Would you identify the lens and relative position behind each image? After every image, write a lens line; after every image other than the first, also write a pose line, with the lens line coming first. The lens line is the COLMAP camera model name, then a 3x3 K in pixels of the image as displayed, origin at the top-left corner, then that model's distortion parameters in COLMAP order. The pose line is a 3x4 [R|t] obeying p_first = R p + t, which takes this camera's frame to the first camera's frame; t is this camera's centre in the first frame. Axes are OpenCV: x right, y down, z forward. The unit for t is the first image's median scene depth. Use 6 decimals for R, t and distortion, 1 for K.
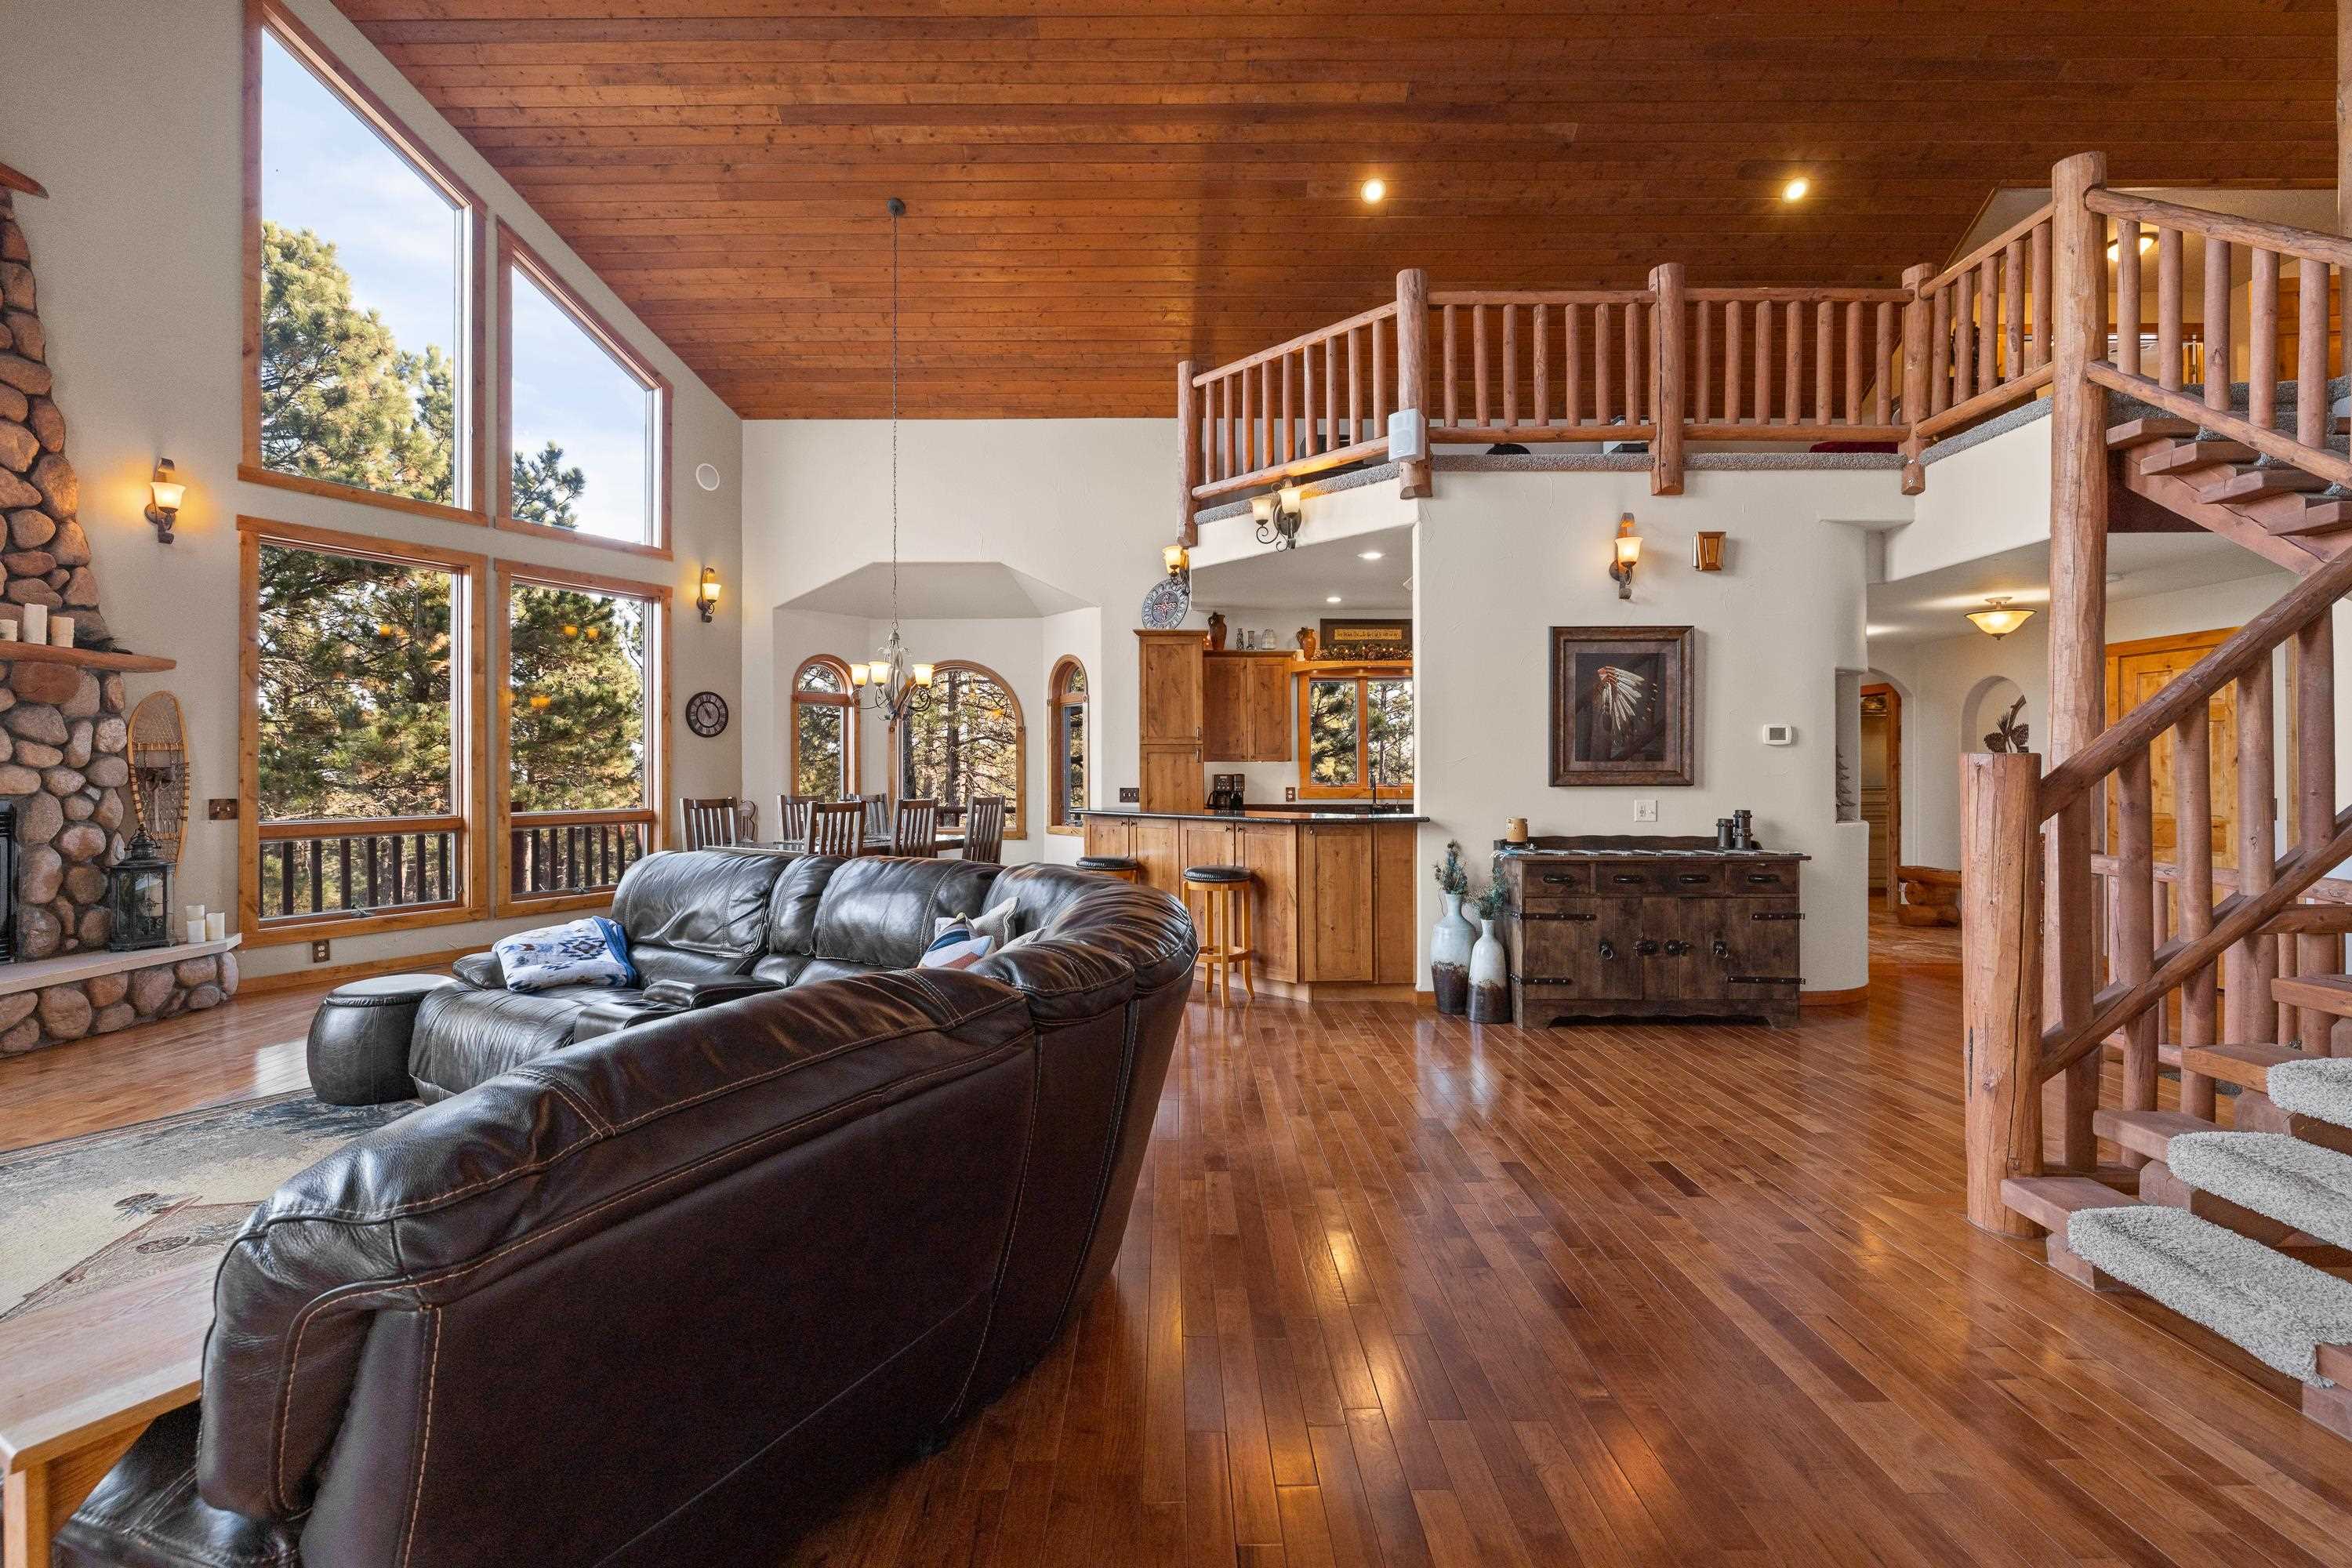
lens RADIAL K [[1019.8, 0, 1177.9], [0, 1019.8, 767.9], [0, 0, 1]] dist [-0.003456, 0.000837]
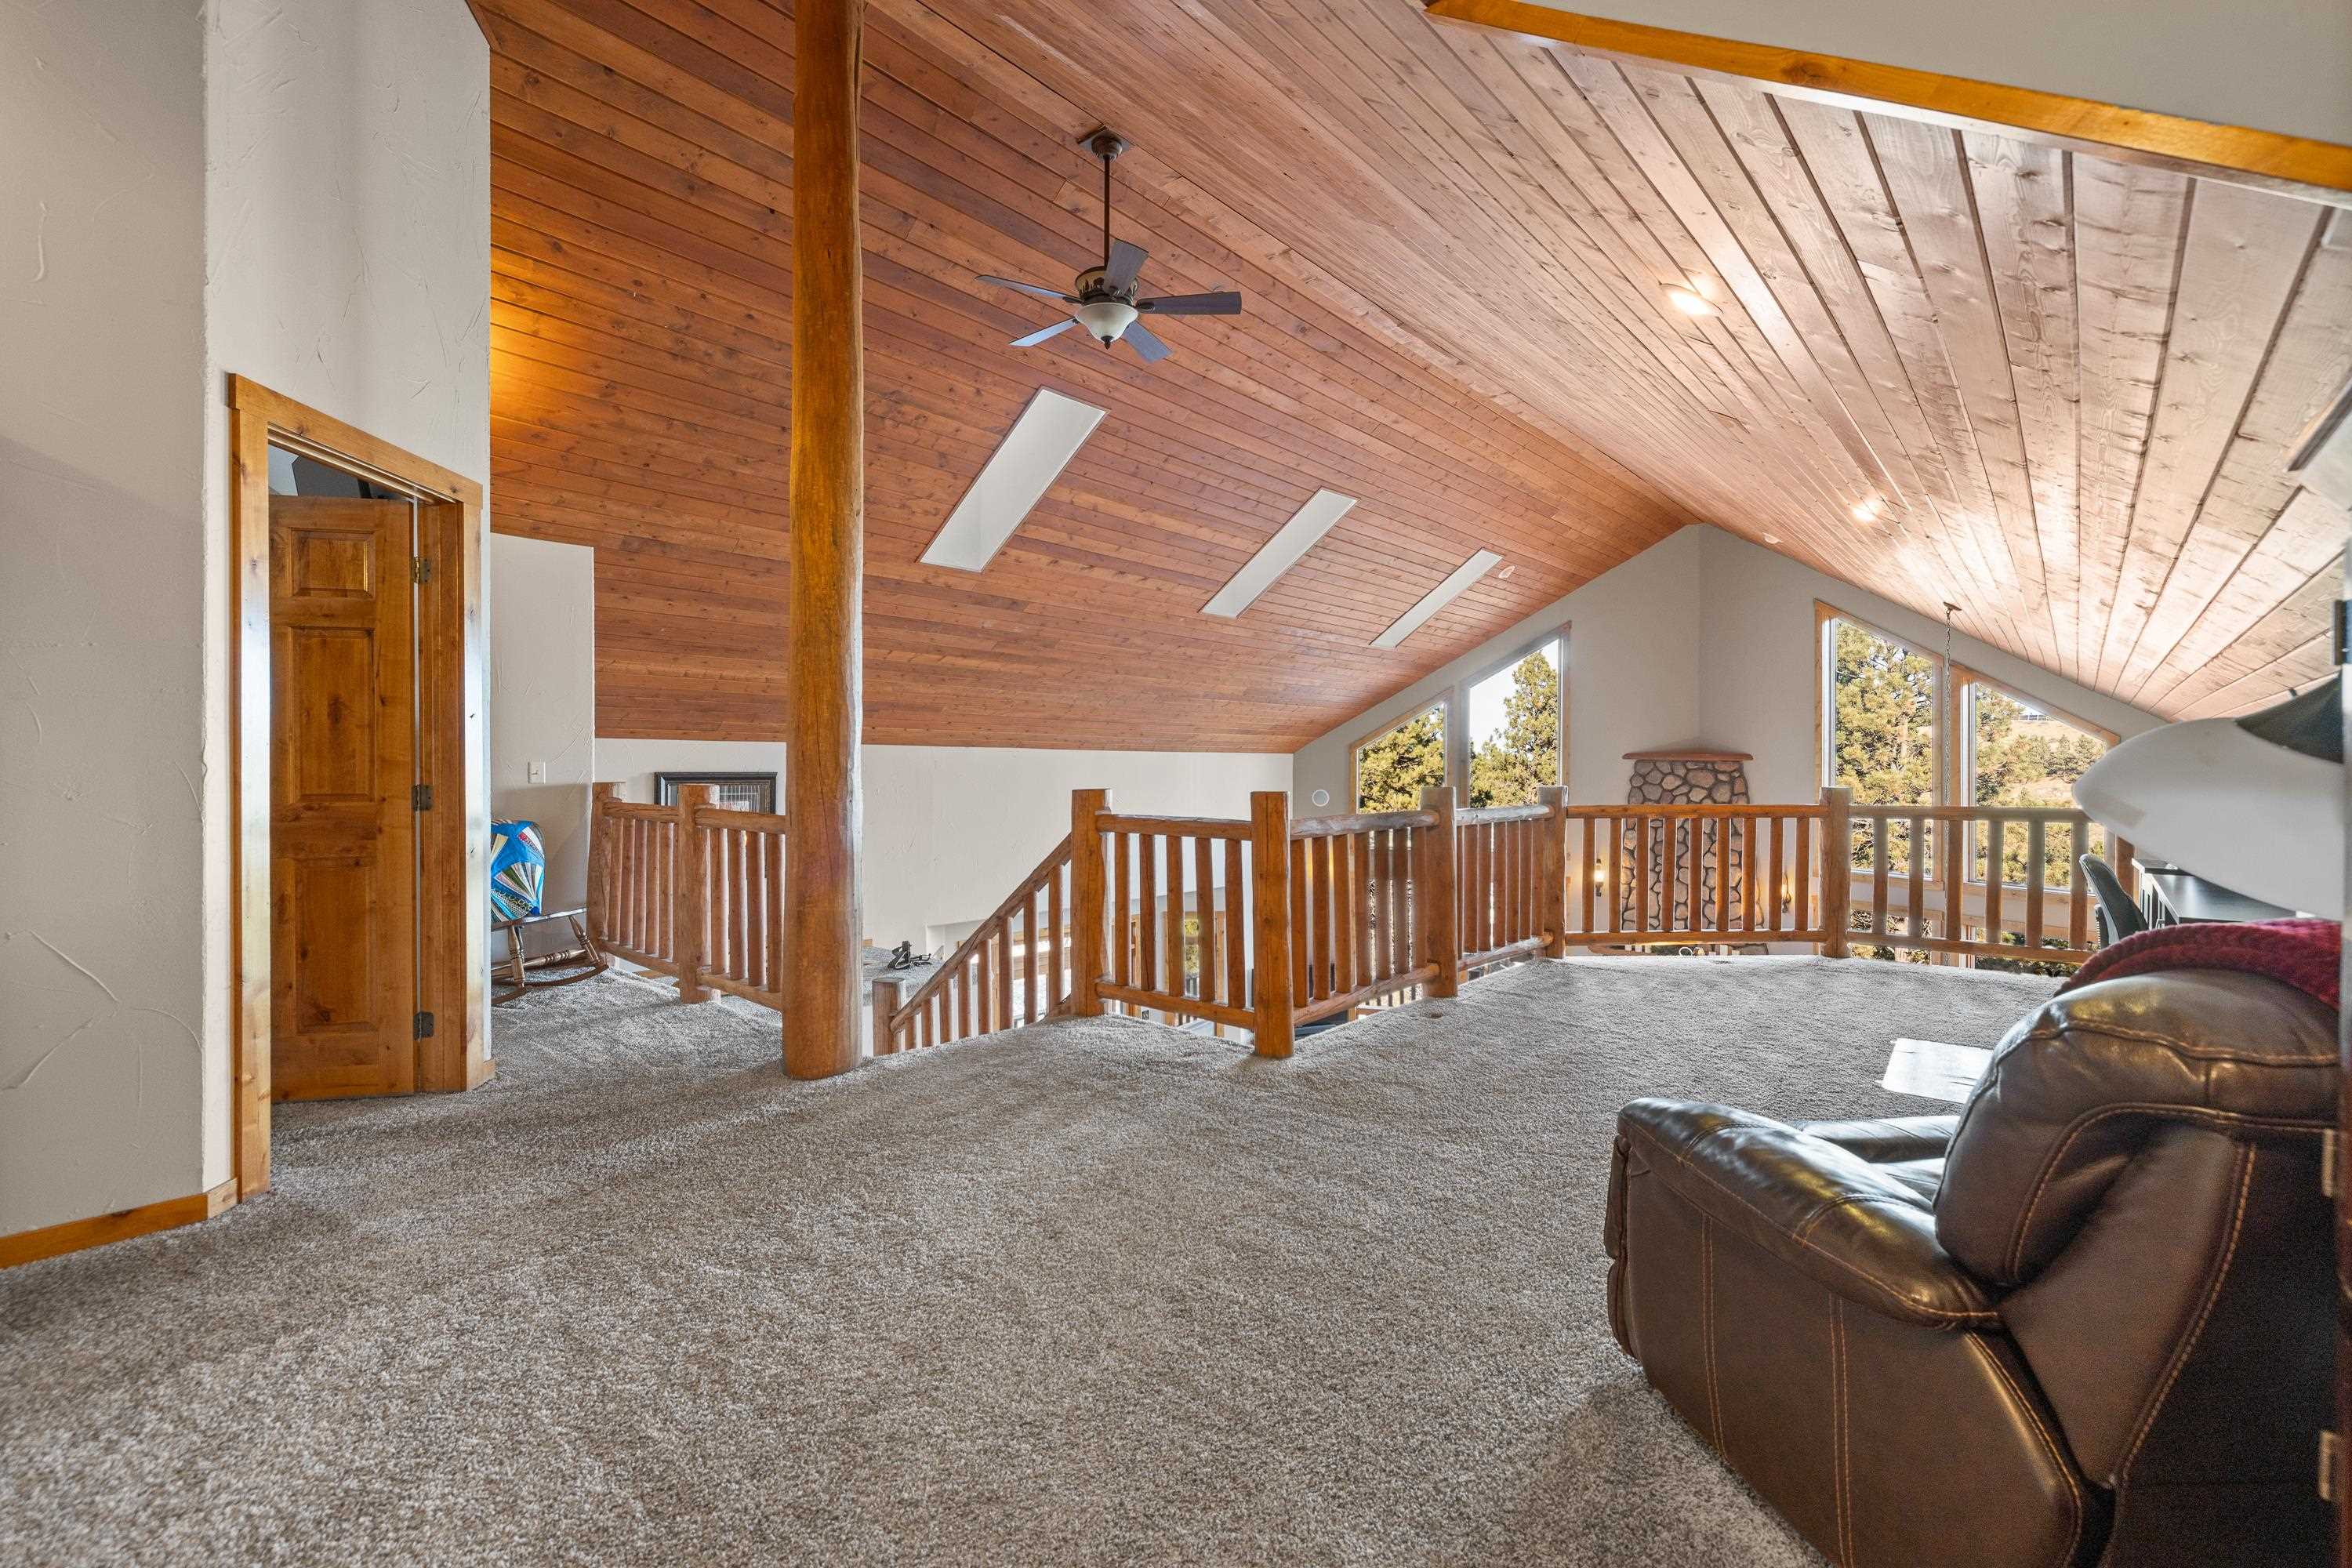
lens RADIAL K [[1019.8, 0, 1179.6], [0, 1019.8, 772.4], [0, 0, 1]] dist [-0.003456, 0.000837]
pose [[-0.659190, 0.003929, -0.751966, 1.322509], [-0.003205, 0.999963, 0.008034, -0.516657], [0.751970, 0.007706, -0.659152, 1.441426]]
